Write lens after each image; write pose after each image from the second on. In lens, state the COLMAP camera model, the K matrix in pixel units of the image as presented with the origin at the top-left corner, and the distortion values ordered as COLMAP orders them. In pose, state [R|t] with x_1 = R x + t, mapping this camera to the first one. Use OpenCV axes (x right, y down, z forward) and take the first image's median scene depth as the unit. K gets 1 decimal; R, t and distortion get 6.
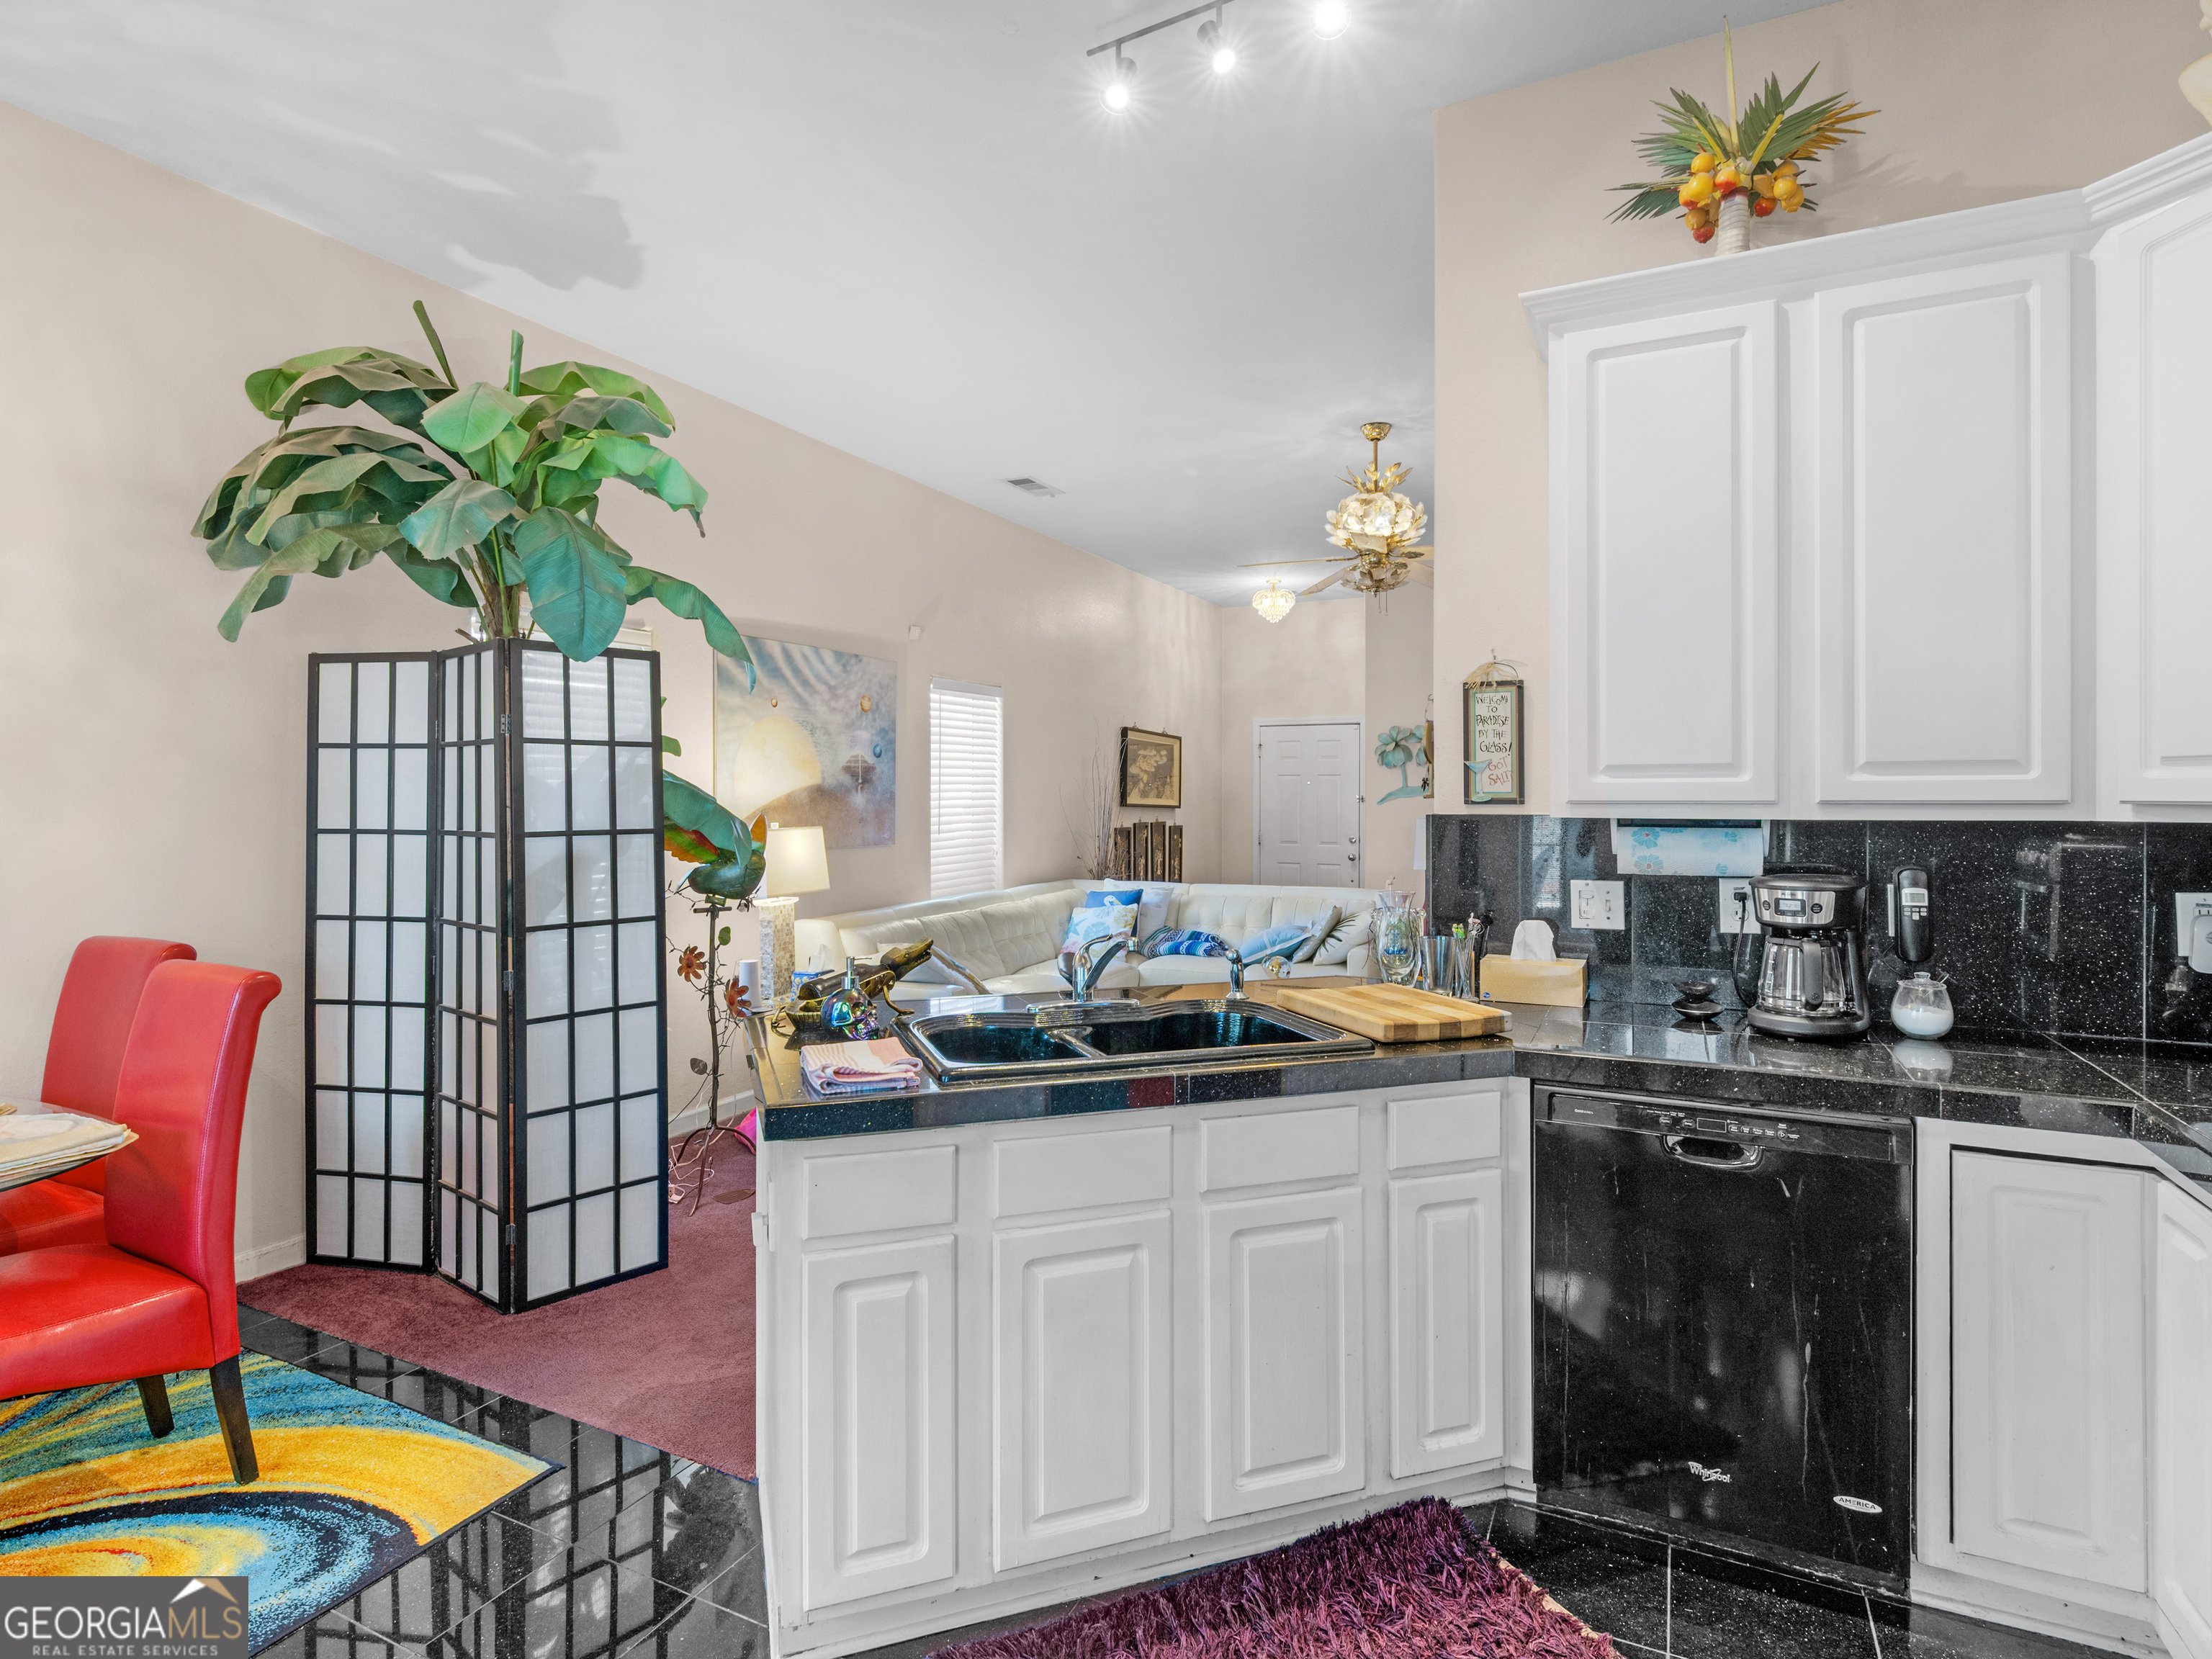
lens RADIAL K [[1149.3, 0, 1107.5], [0, 1149.3, 796.7], [0, 0, 1]] dist [0.000767, 0.000586]
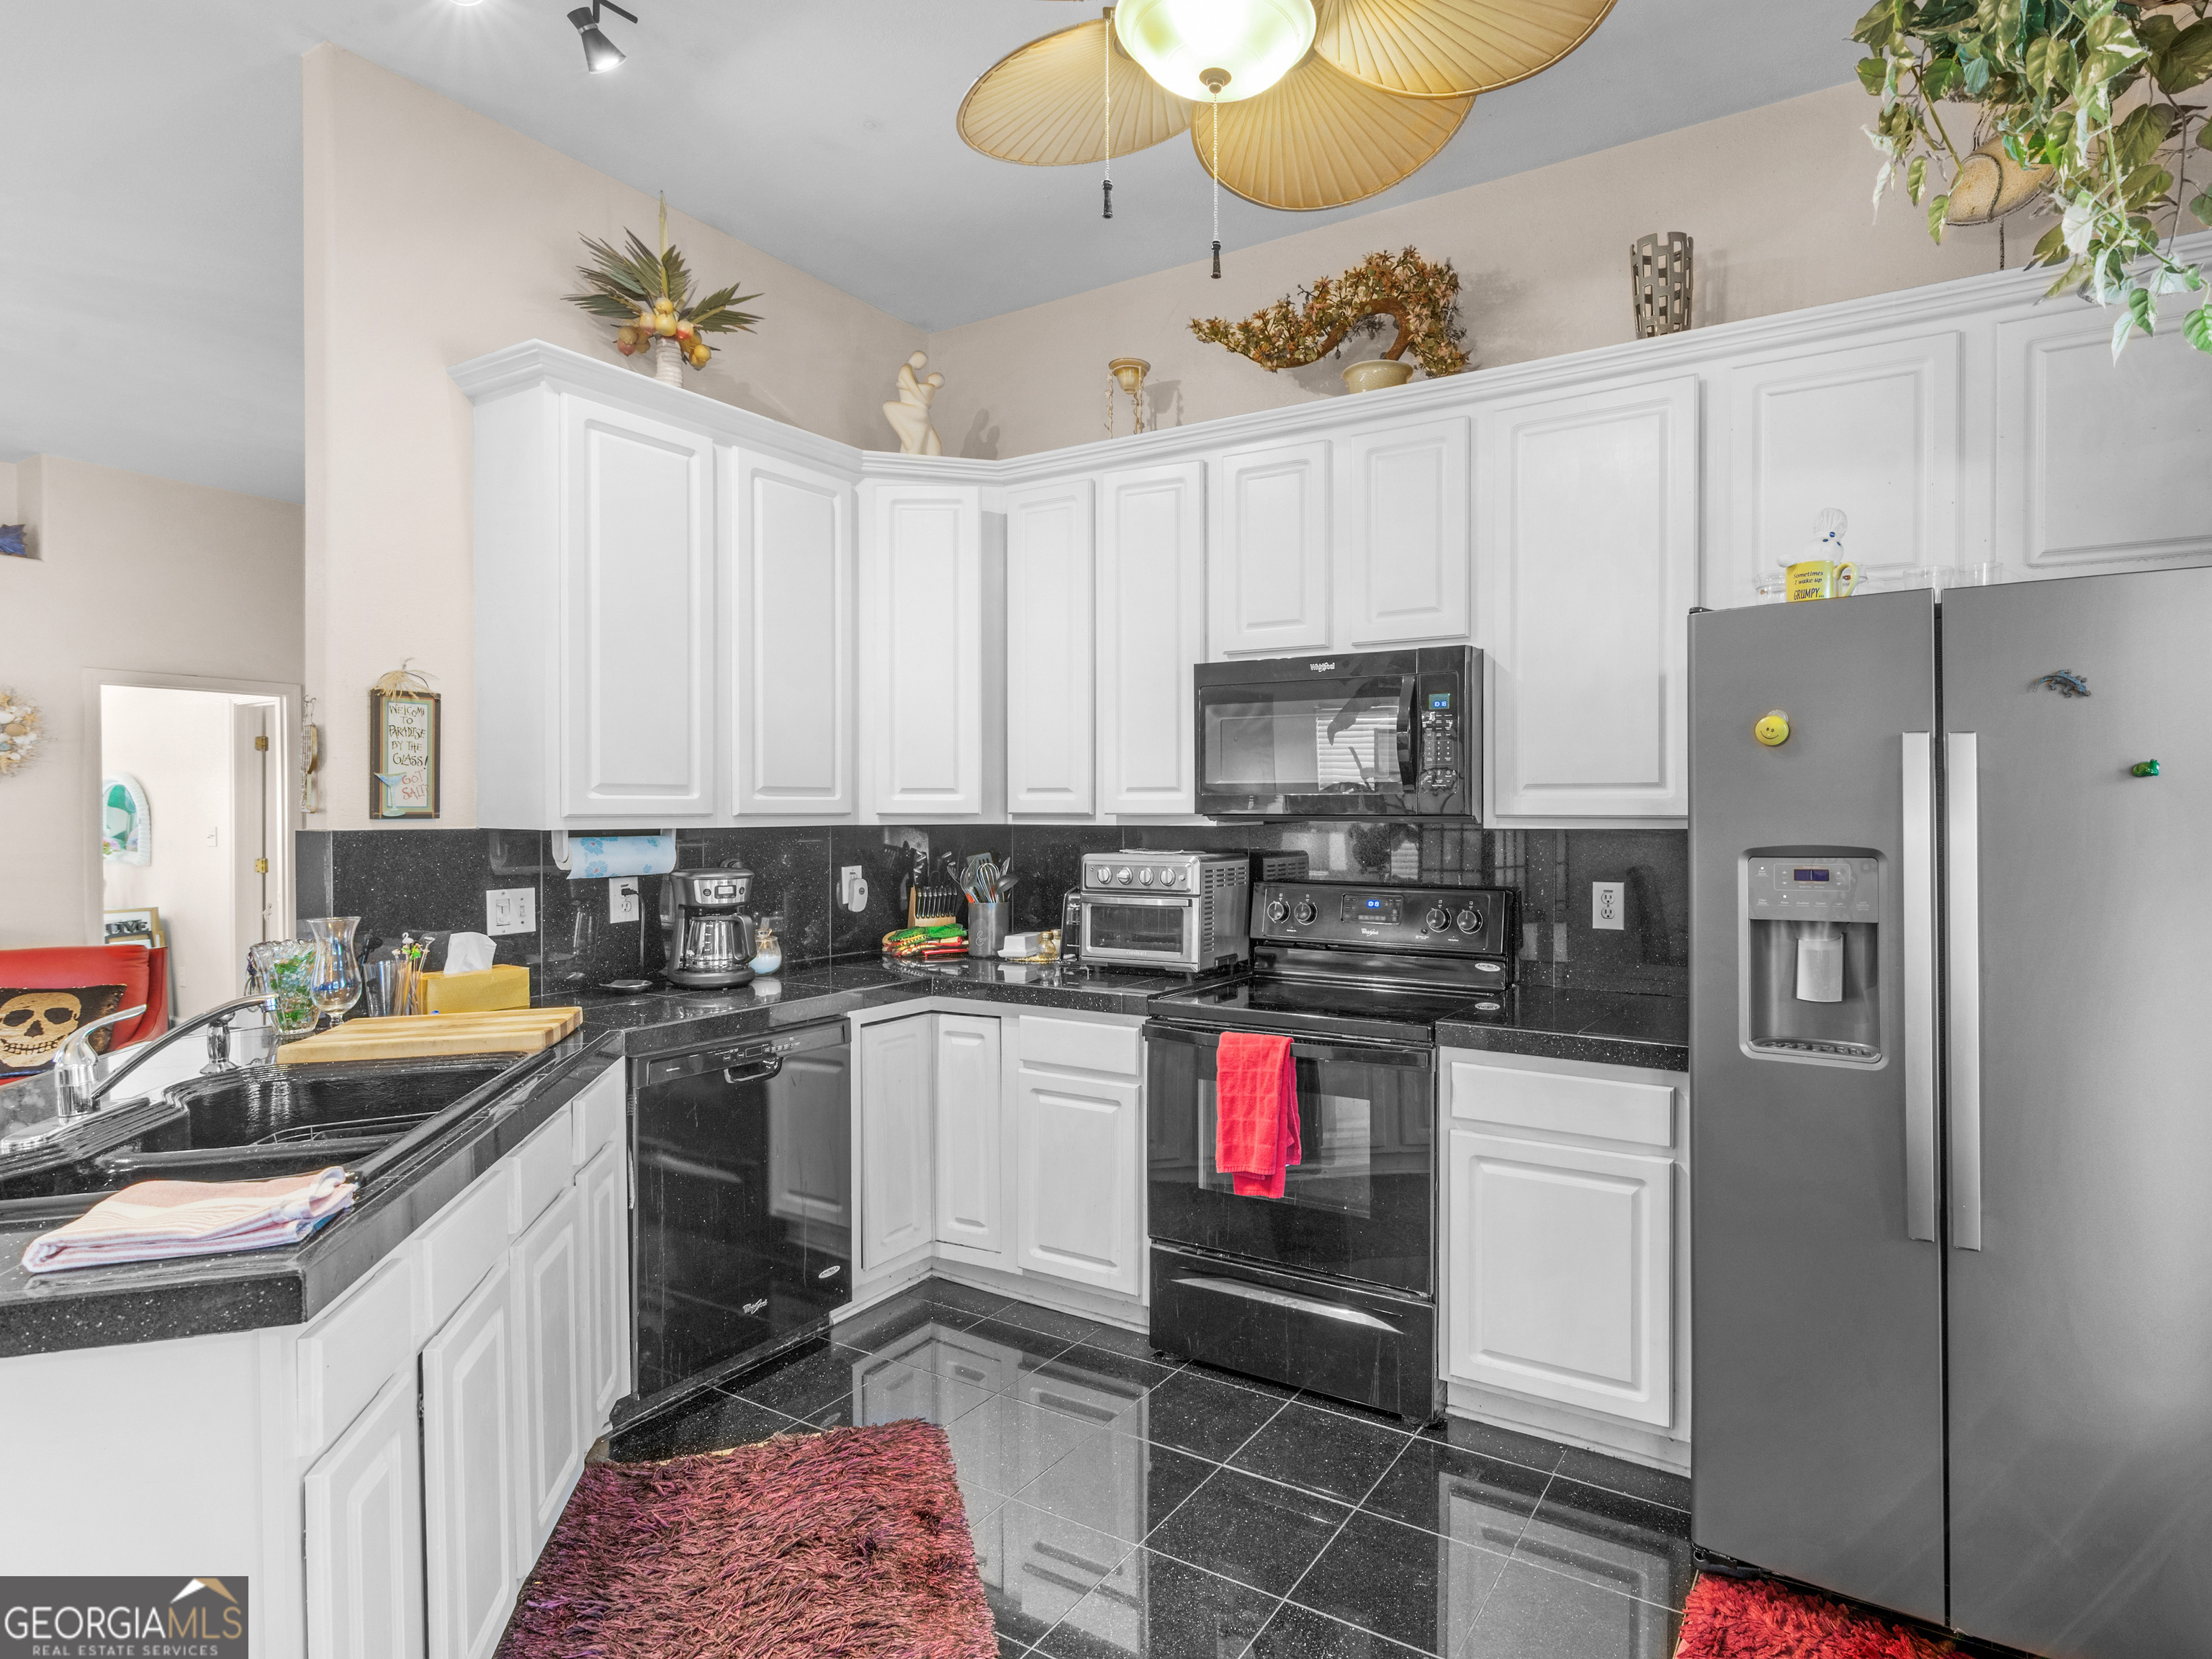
lens RADIAL K [[1231.8, 0, 1106.0], [0, 1231.8, 829.5], [0, 0, 1]] dist [0.000678, 0.000148]
pose [[0.114490, -0.013172, 0.993337, -0.761761], [0.003223, 0.999912, 0.012888, 0.004707], [-0.993419, 0.001726, 0.114522, 0.365417]]
